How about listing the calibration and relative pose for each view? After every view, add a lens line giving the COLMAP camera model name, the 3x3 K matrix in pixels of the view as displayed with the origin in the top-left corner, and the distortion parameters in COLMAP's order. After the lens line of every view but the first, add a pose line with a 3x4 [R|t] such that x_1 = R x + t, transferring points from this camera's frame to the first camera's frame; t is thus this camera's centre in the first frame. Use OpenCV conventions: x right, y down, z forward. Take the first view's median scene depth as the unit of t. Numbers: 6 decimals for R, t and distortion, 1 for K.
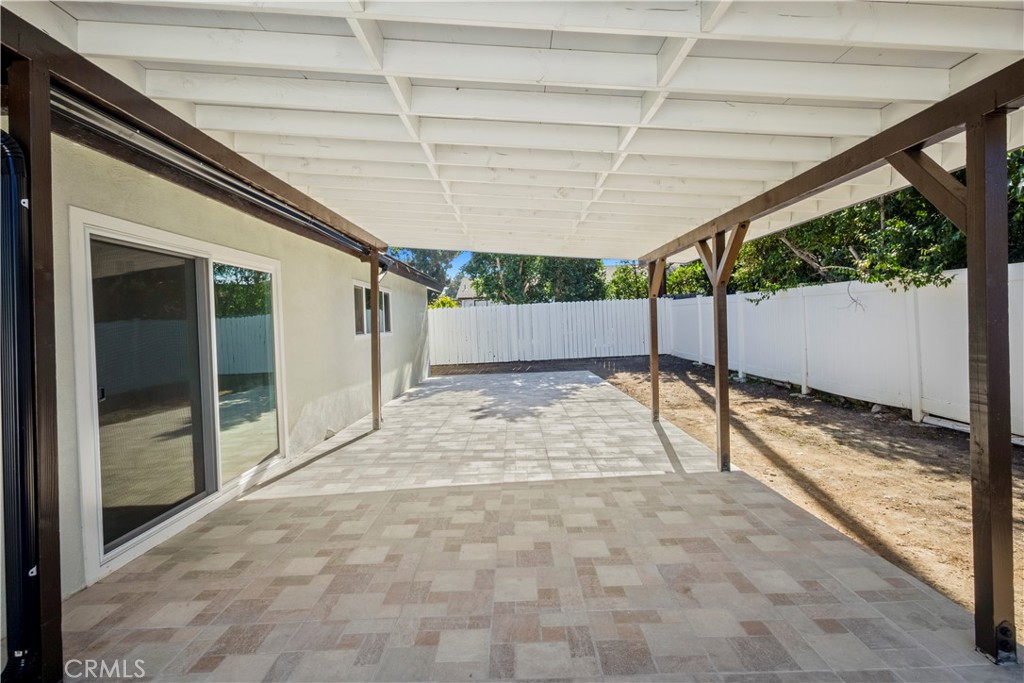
lens RADIAL K [[448.8, 0, 508.8], [0, 448.8, 333.4], [0, 0, 1]] dist [0.002875, -0.000153]
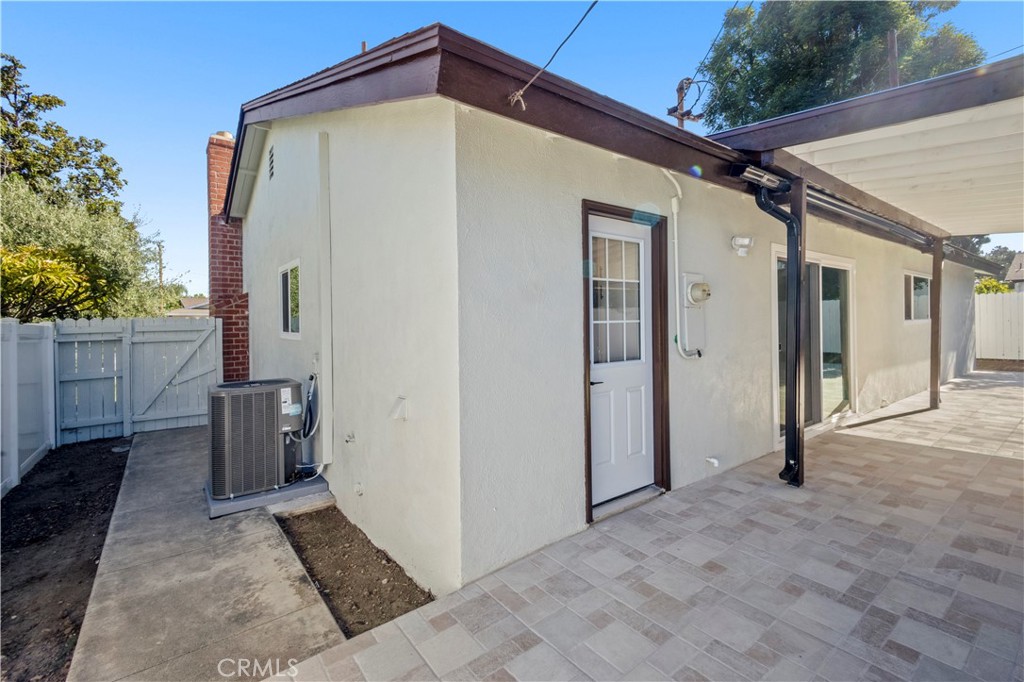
lens RADIAL K [[448.8, 0, 508.8], [0, 448.8, 332.9], [0, 0, 1]] dist [0.002875, -0.000153]
pose [[0.629520, 0.042202, -0.775838, -0.102417], [-0.023744, 0.999102, 0.035080, 0.018955], [0.776622, -0.003662, 0.629957, -0.456695]]
